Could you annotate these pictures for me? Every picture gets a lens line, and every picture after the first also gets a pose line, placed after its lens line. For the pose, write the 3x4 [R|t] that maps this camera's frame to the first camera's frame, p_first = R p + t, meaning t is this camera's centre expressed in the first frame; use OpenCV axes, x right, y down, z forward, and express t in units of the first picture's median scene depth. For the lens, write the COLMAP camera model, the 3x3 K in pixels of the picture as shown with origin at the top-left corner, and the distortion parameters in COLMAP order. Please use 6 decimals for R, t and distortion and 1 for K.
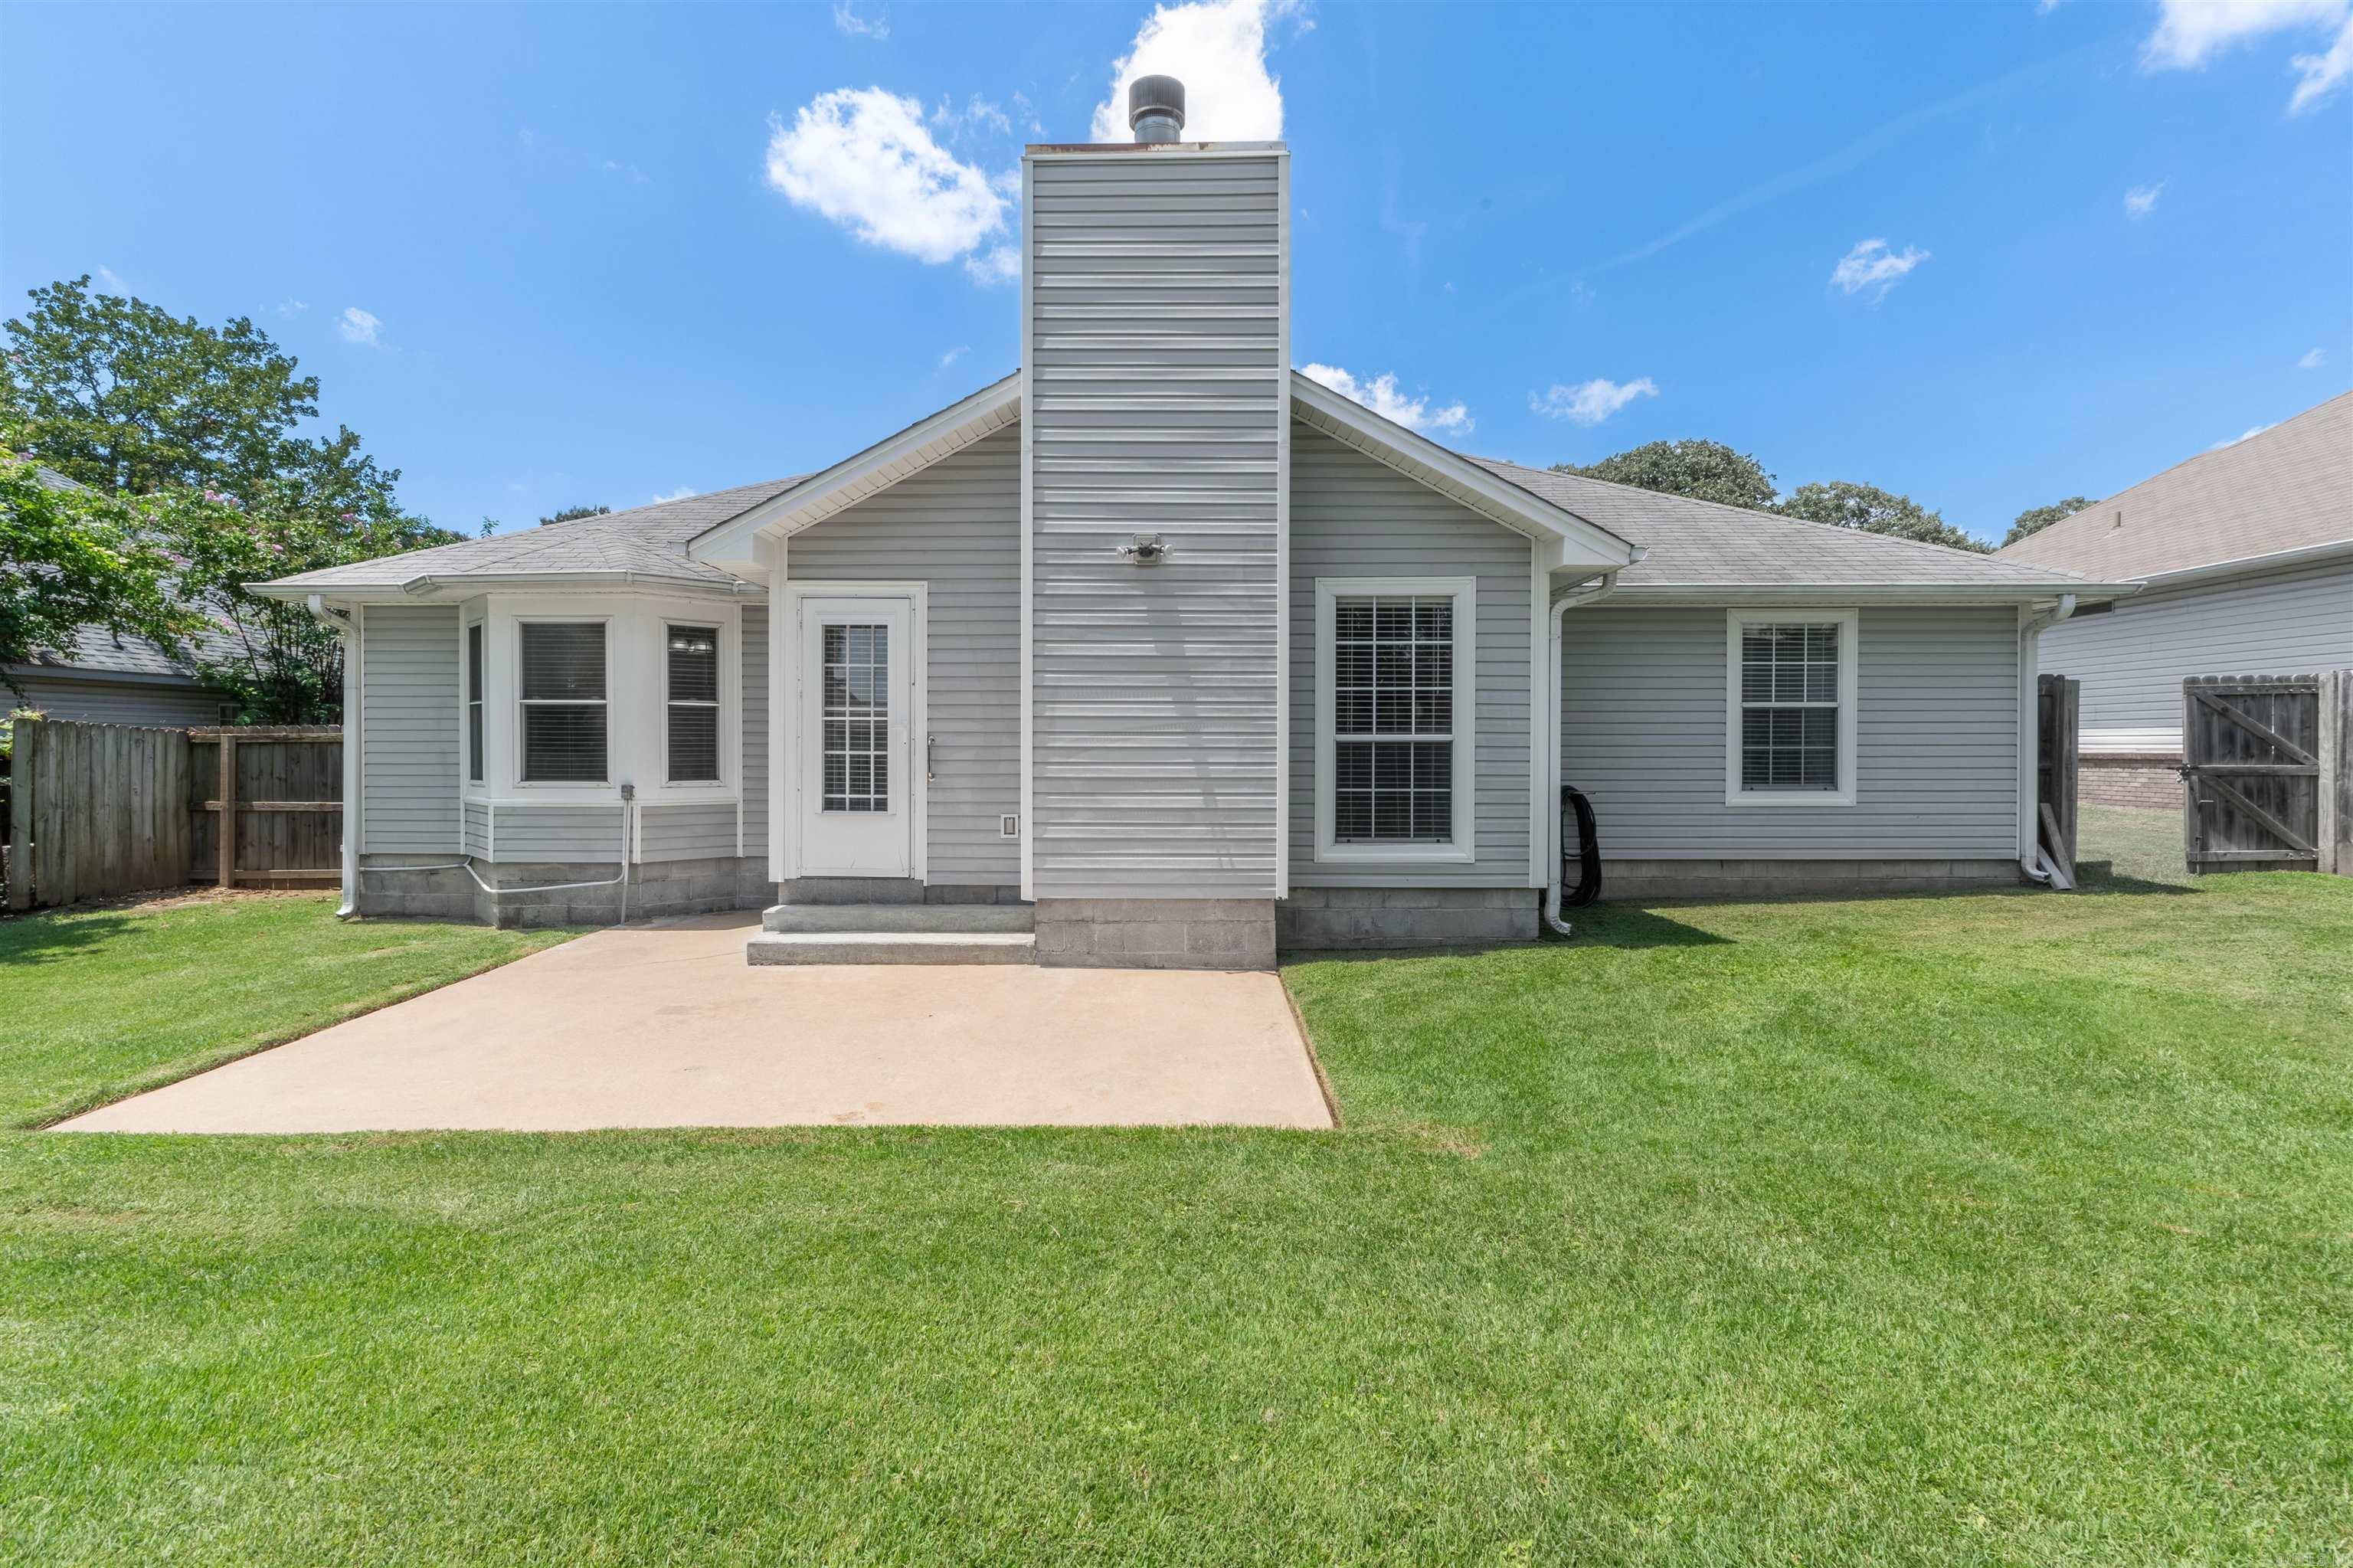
lens RADIAL K [[1110.5, 0, 1164.8], [0, 1110.5, 761.8], [0, 0, 1]] dist [-0.018175, -0.000405]
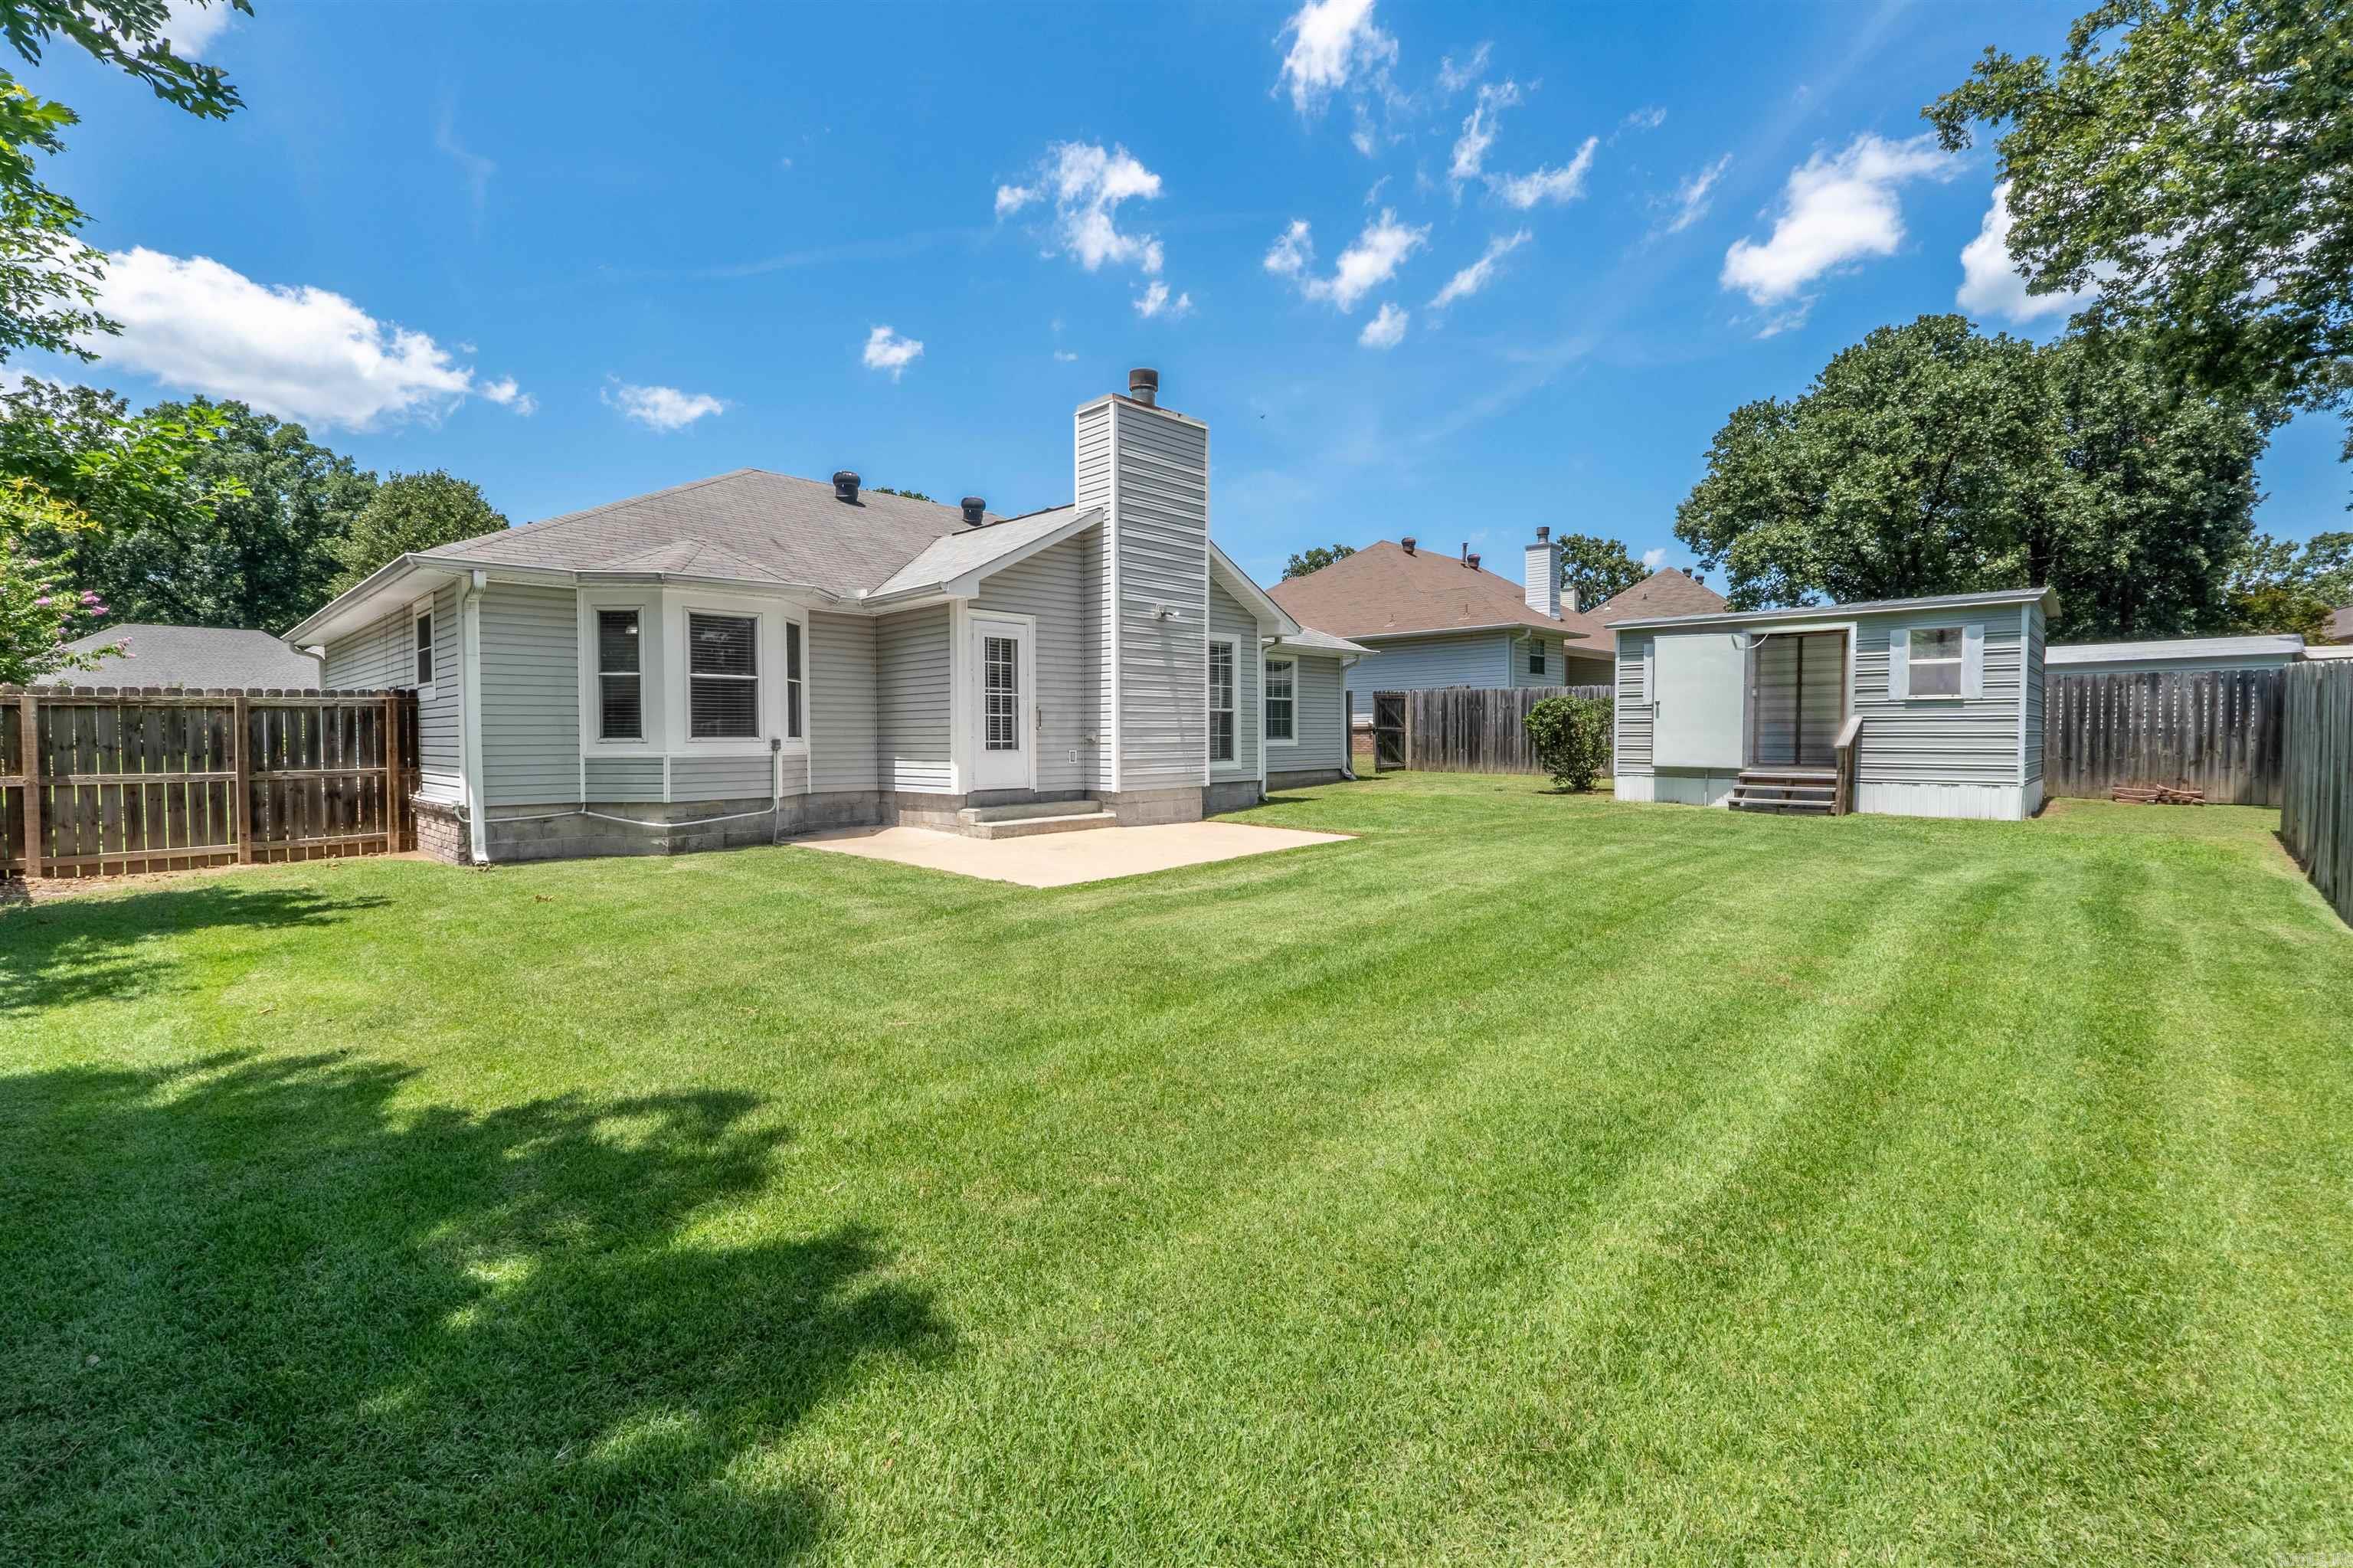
lens RADIAL K [[1015.2, 0, 1165.9], [0, 1015.2, 772.8], [0, 0, 1]] dist [-0.002015, -0.002595]
pose [[0.682993, -0.030918, 0.729770, -1.229586], [0.018348, 0.999515, 0.025175, 0.044922], [-0.730194, -0.003805, 0.683229, -0.229051]]
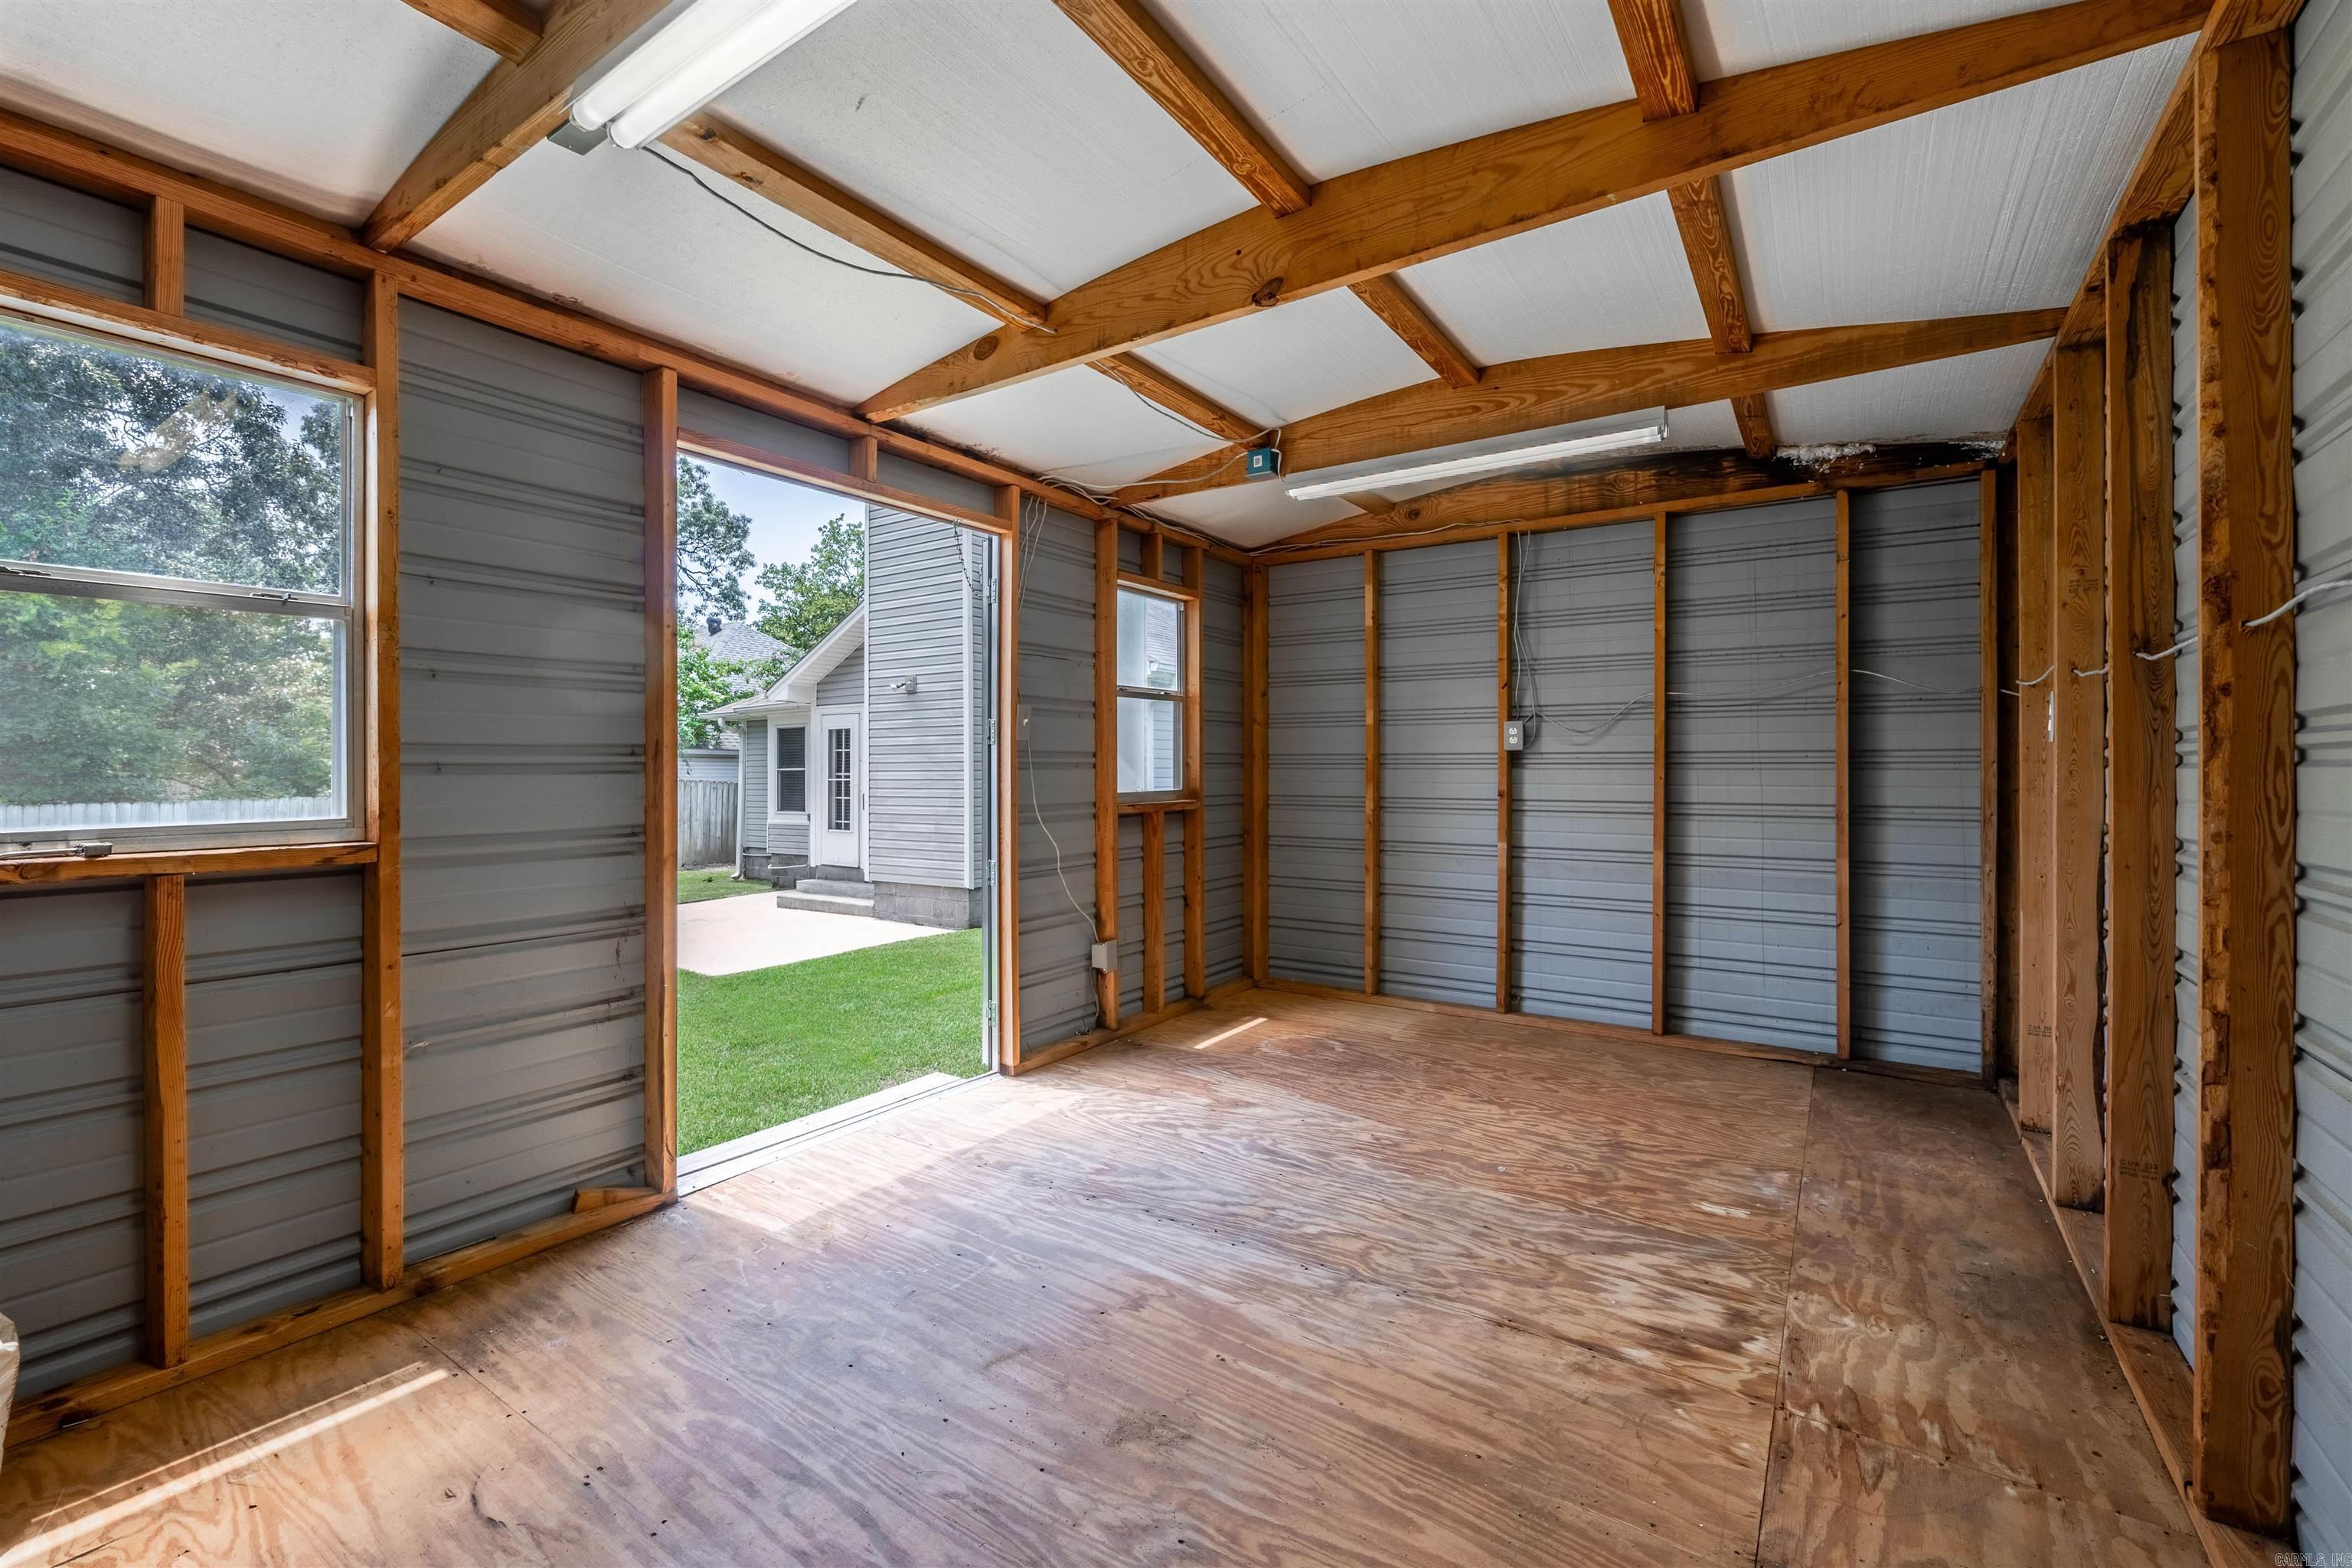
lens RADIAL K [[1014.7, 0, 1179.2], [0, 1014.7, 784.1], [0, 0, 1]] dist [-0.002015, -0.002595]
pose [[0.842167, -0.004158, -0.539201, 1.099081], [-0.005850, 0.999841, -0.016848, -0.006537], [0.539186, 0.017344, 0.842008, -0.110749]]
